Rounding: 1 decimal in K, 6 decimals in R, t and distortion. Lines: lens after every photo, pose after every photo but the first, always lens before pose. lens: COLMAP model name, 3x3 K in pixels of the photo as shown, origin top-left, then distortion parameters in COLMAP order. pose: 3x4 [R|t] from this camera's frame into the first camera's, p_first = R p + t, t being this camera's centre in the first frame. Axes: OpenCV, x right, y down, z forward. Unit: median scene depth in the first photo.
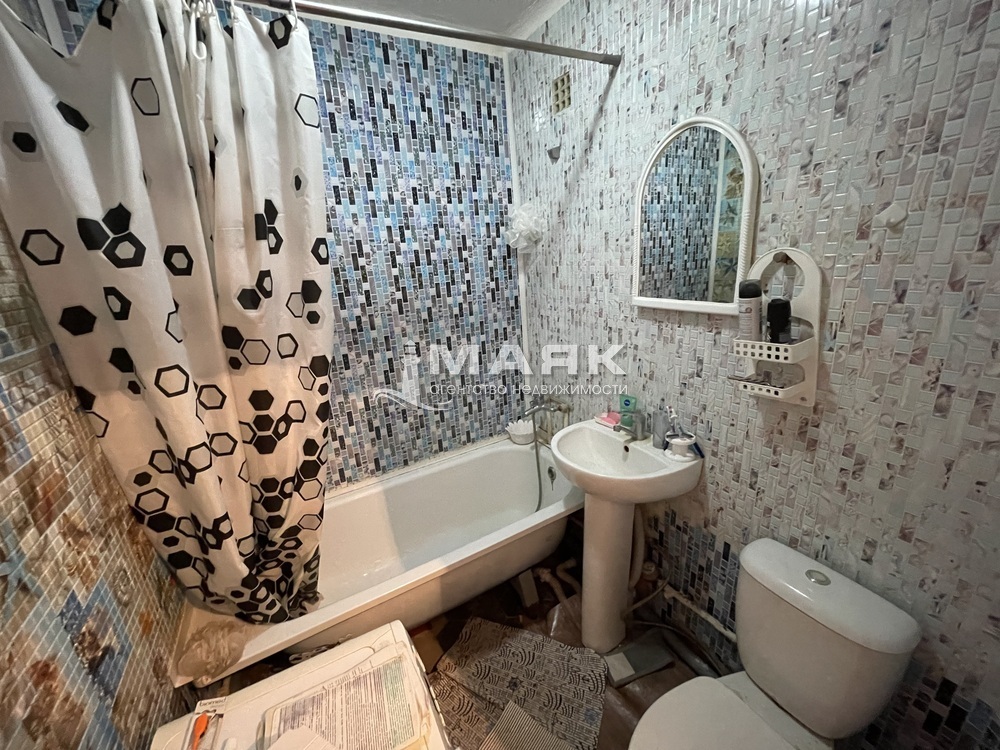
lens RADIAL K [[405.5, 0, 500.2], [0, 405.5, 373.0], [0, 0, 1]] dist [-0.000129, -0.001241]
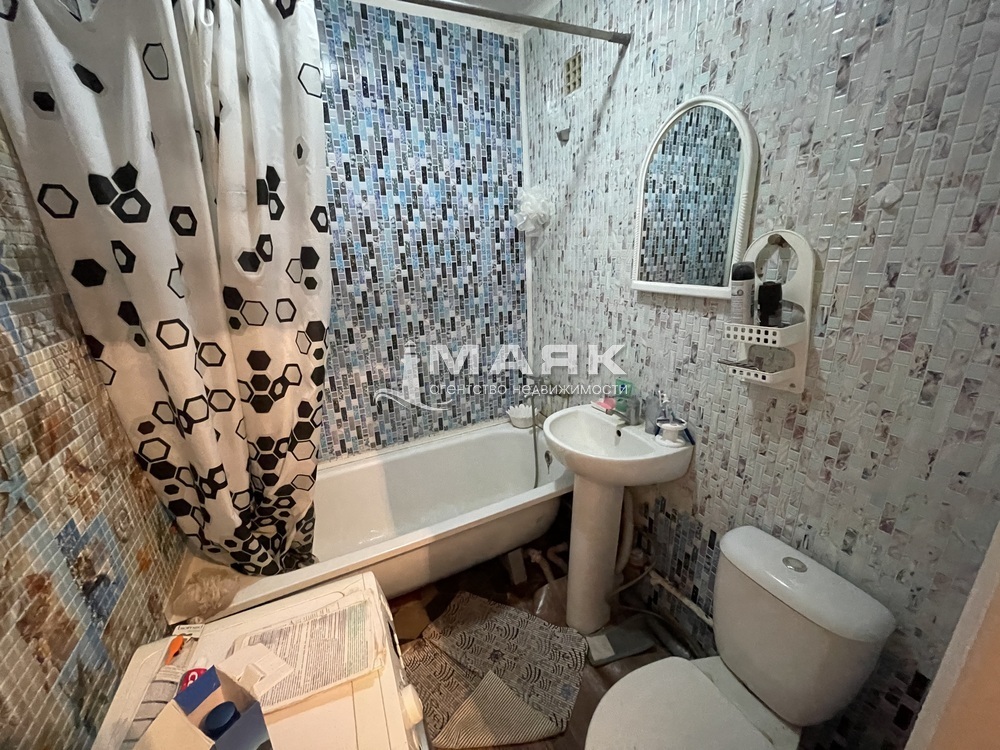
lens RADIAL K [[405.5, 0, 501.7], [0, 405.5, 373.9], [0, 0, 1]] dist [-0.000129, -0.001241]
pose [[0.997770, 0.048968, -0.045357, 0.085275], [-0.048283, 0.998704, 0.016080, 0.054227], [0.046085, -0.013854, 0.998841, -0.017270]]
